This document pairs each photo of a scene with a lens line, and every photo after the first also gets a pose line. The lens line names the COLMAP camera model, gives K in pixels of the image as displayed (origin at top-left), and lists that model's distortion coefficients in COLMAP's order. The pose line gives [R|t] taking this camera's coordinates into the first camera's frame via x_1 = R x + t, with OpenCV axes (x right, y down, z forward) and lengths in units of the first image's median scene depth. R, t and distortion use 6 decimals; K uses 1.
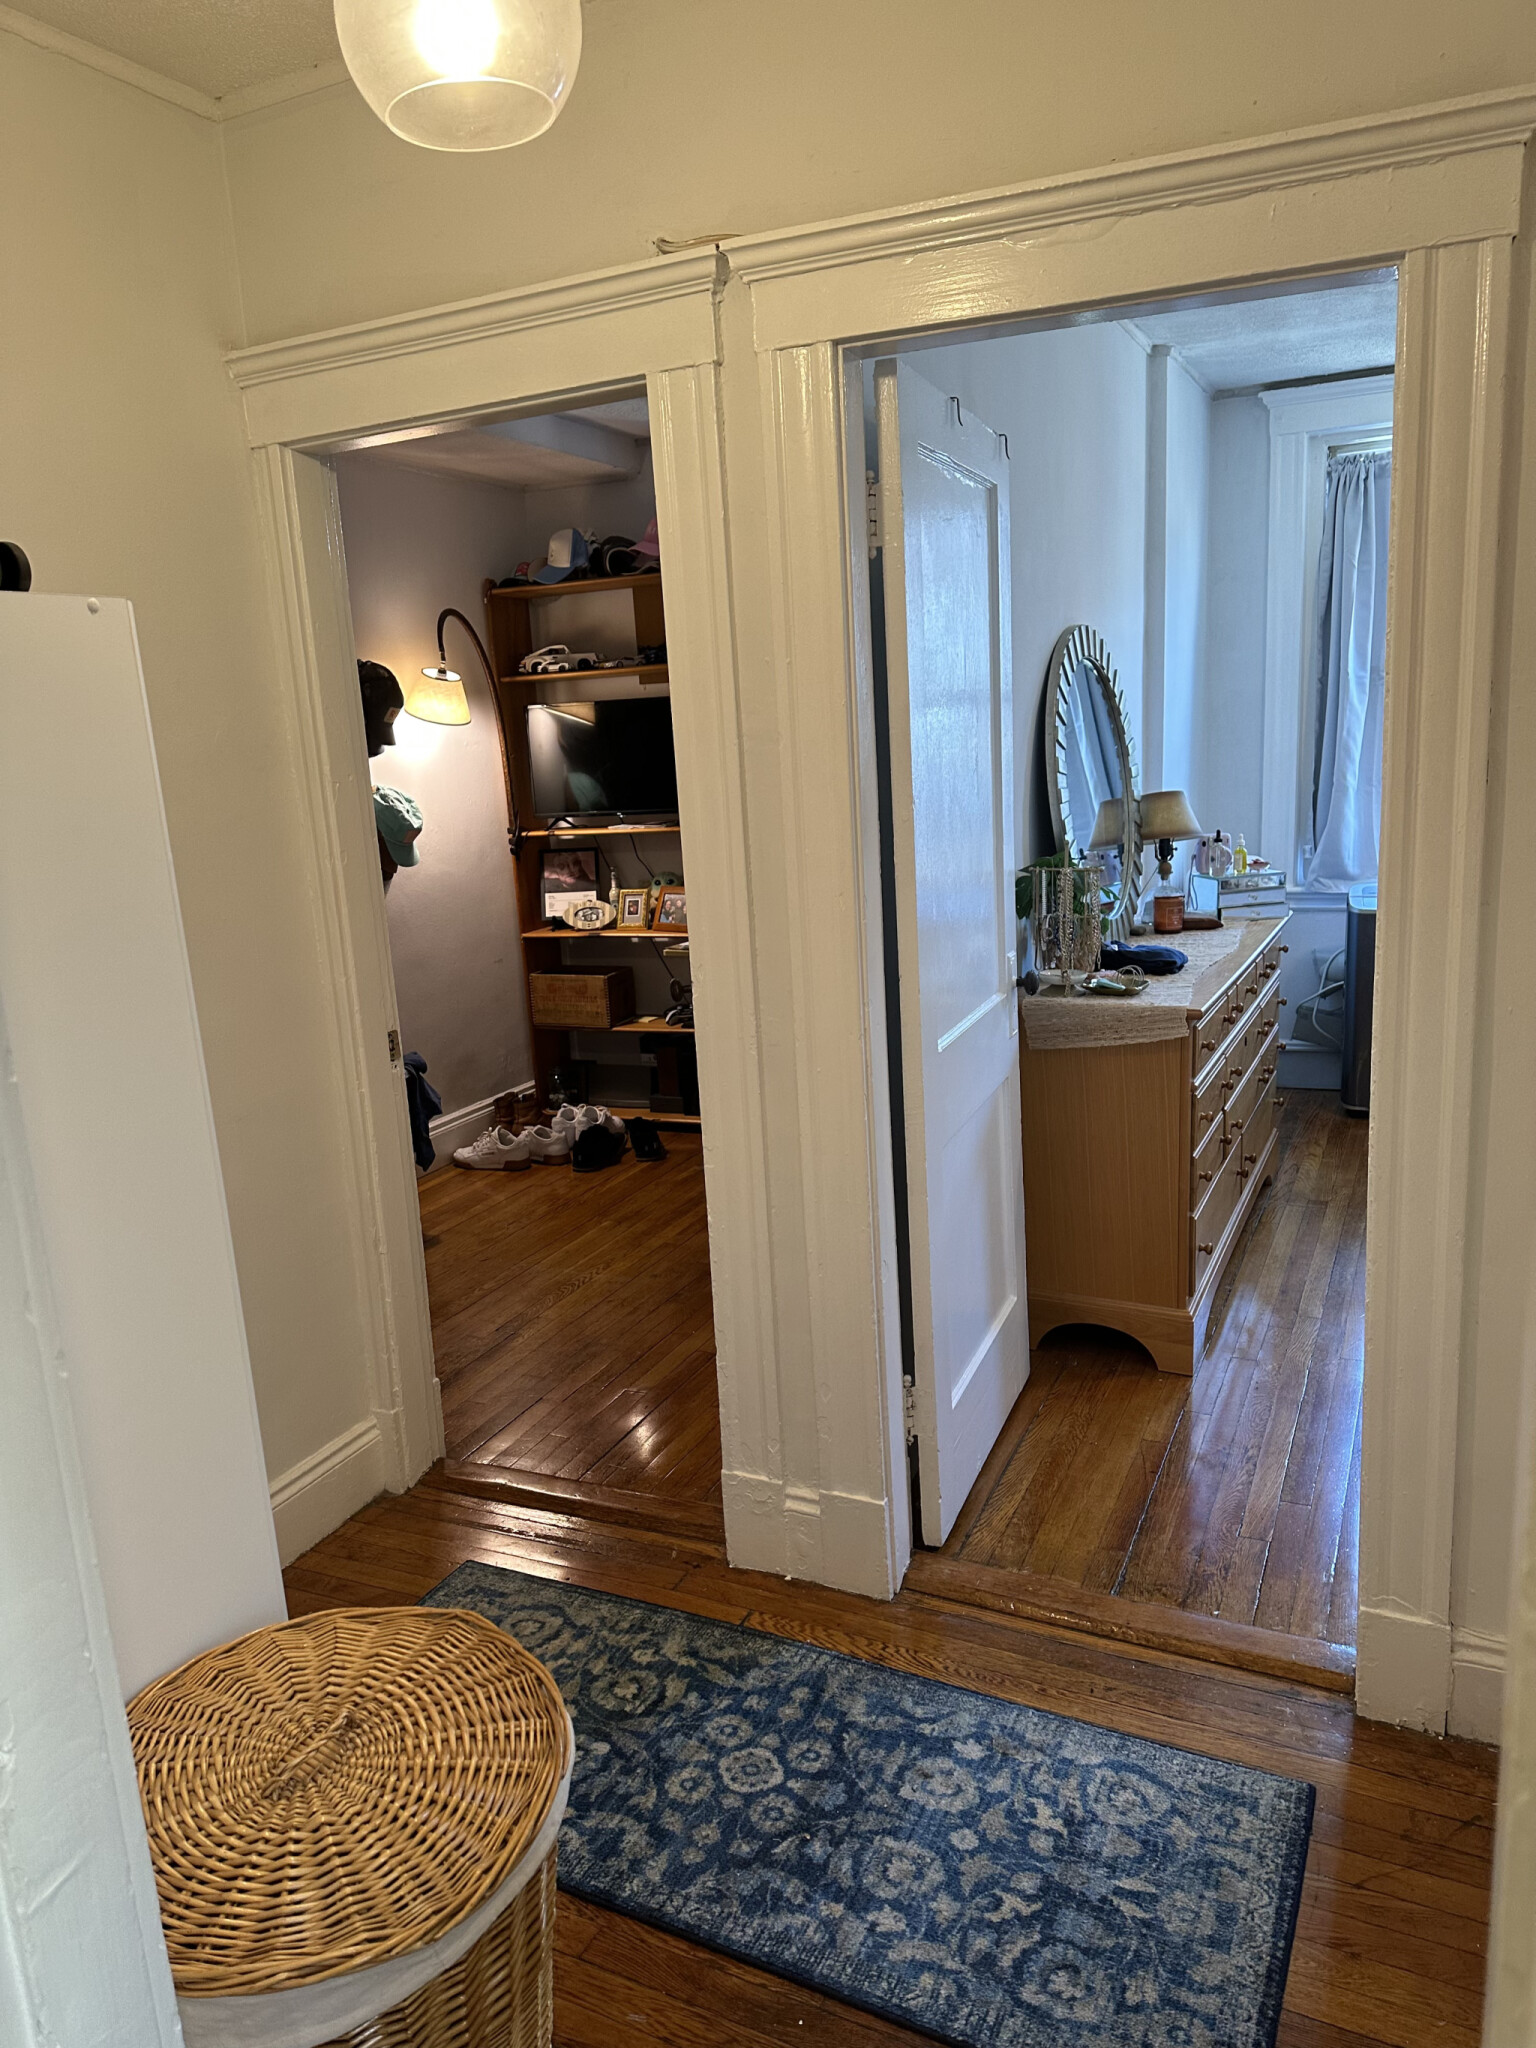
lens RADIAL K [[1417.7, 0, 768.0], [0, 1417.7, 1024.0], [0, 0, 1]] dist [-0.028511, -0.001007]
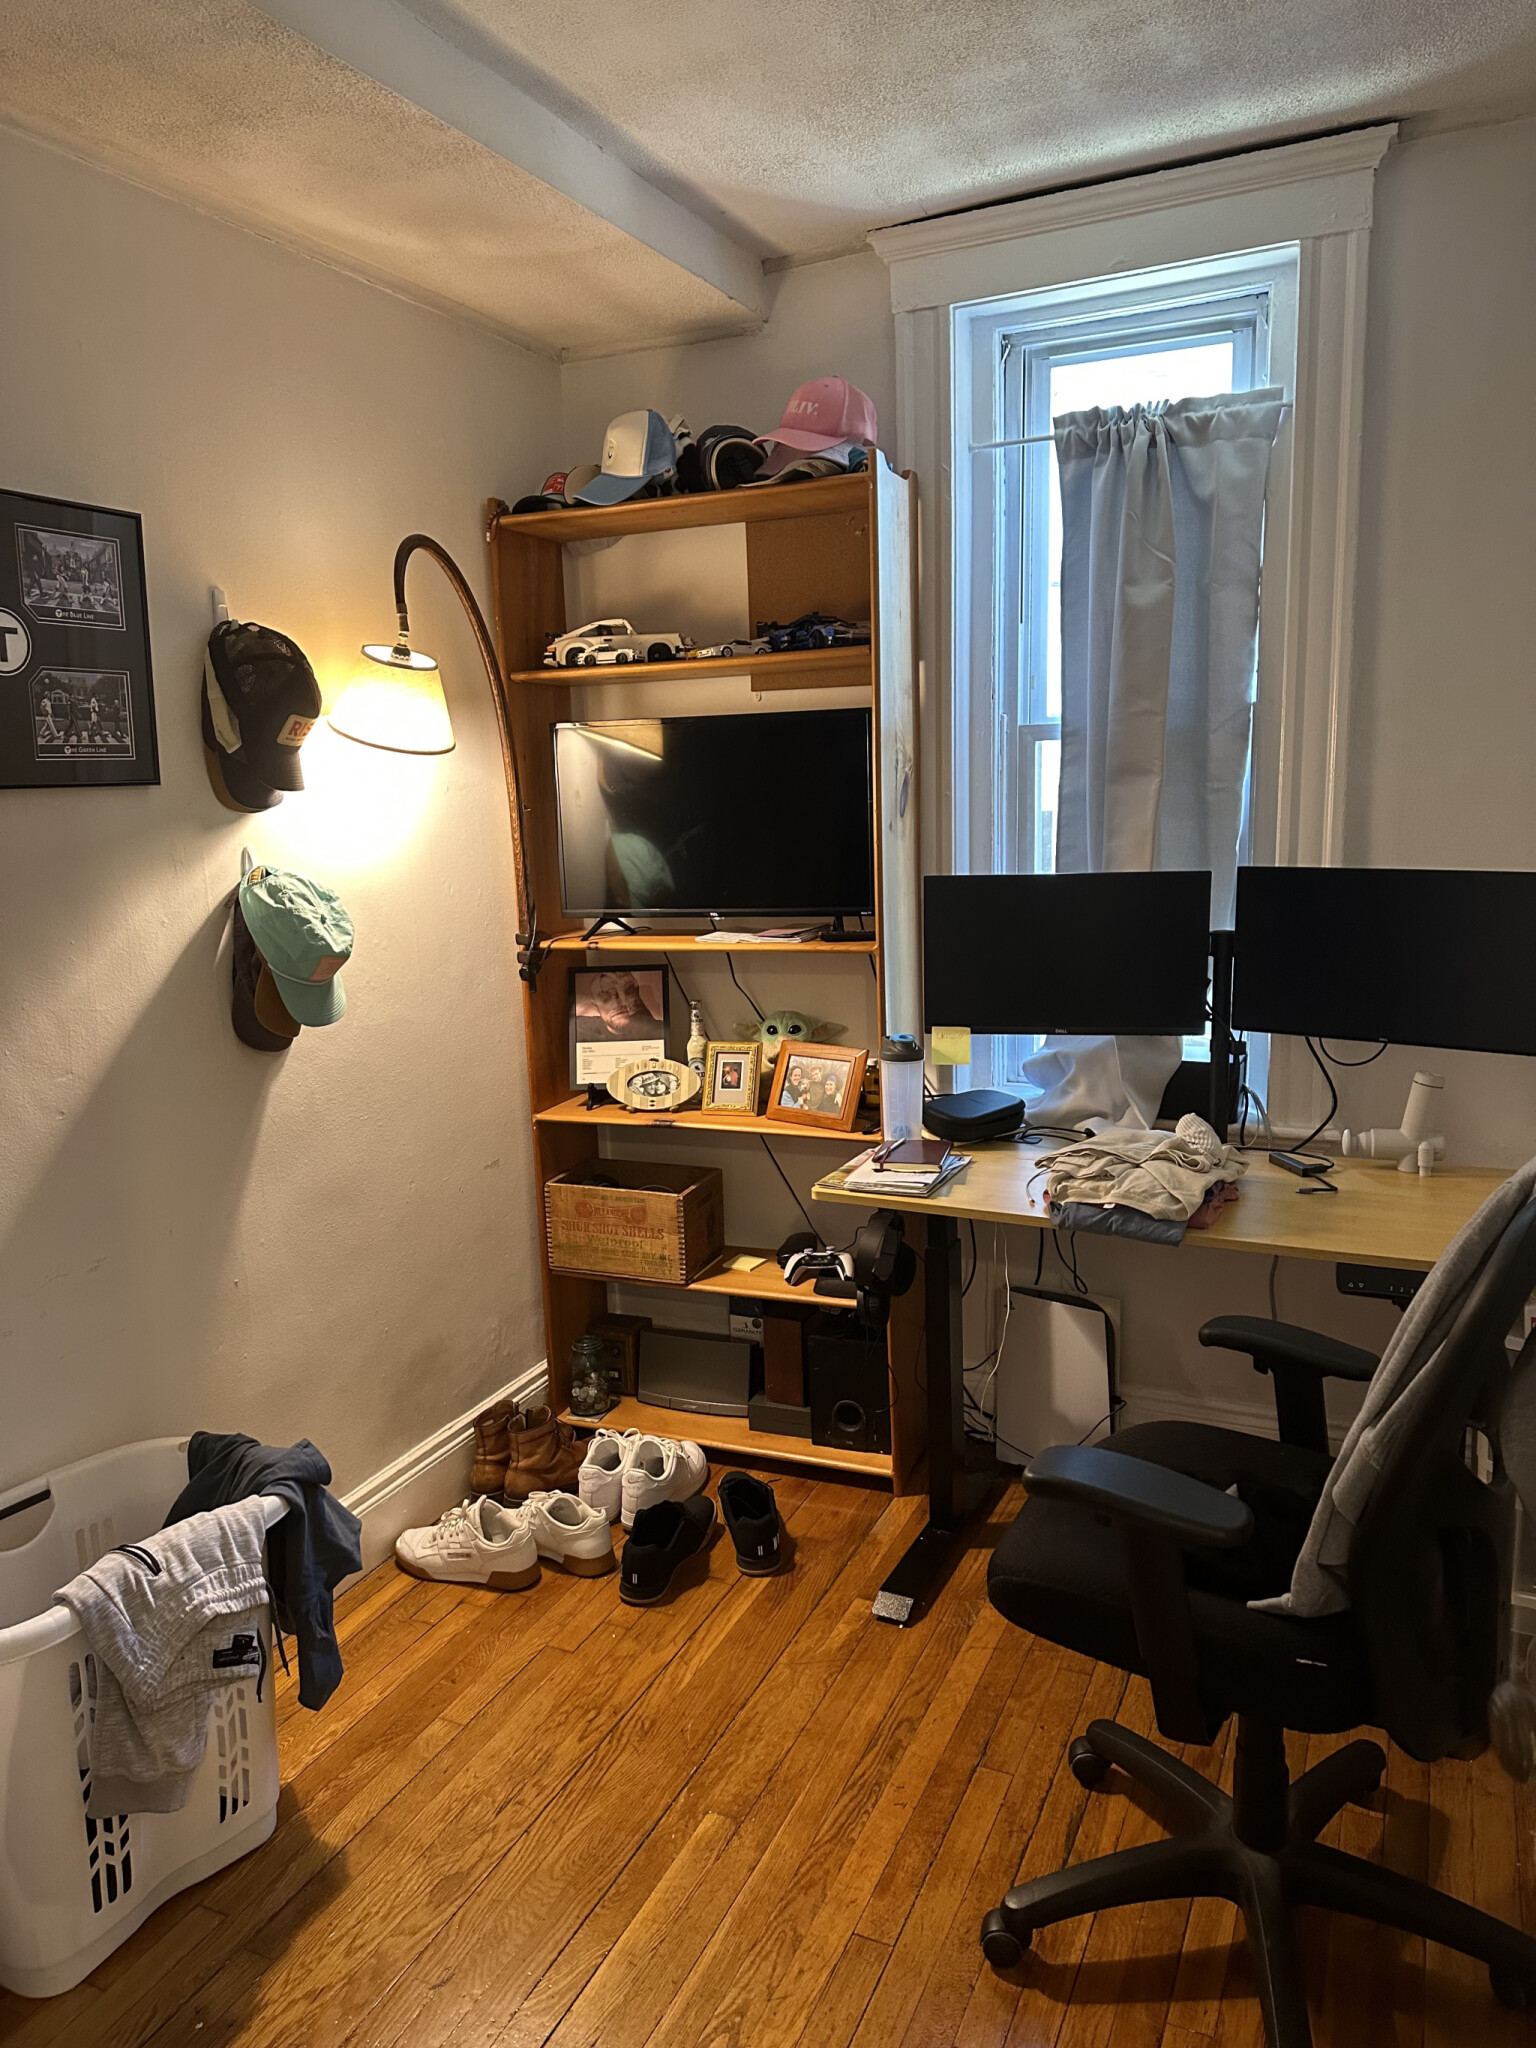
lens RADIAL K [[1420.9, 0, 772.1], [0, 1420.9, 944.9], [0, 0, 1]] dist [0.036564, -0.001629]
pose [[0.999807, 0.016988, 0.009839, -0.085586], [-0.016155, 0.996719, -0.079311, -0.089660], [-0.011154, 0.079137, 0.996801, 0.424543]]
